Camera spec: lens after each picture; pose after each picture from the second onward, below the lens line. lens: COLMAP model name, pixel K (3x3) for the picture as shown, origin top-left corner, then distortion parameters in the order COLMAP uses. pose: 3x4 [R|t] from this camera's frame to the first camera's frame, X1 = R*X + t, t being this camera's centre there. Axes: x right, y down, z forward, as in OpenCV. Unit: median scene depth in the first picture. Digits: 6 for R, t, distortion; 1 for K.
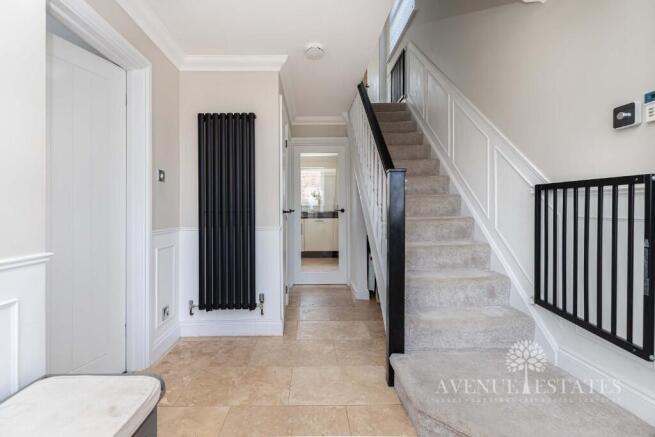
lens RADIAL K [[294.3, 0, 327.5], [0, 294.3, 218.5], [0, 0, 1]] dist [0.001251, -0.000014]
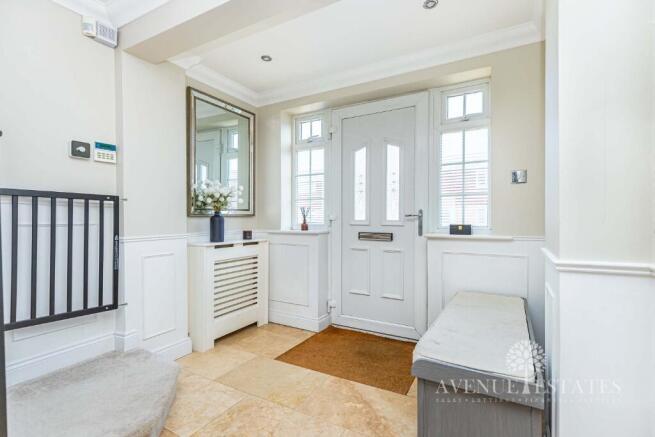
lens RADIAL K [[294.3, 0, 327.5], [0, 294.3, 218.5], [0, 0, 1]] dist [0.001251, -0.000014]
pose [[-0.827779, -0.004992, 0.561032, -0.710503], [0.013392, 0.999500, 0.028653, -0.048695], [-0.560895, 0.031231, -0.827298, 1.473272]]
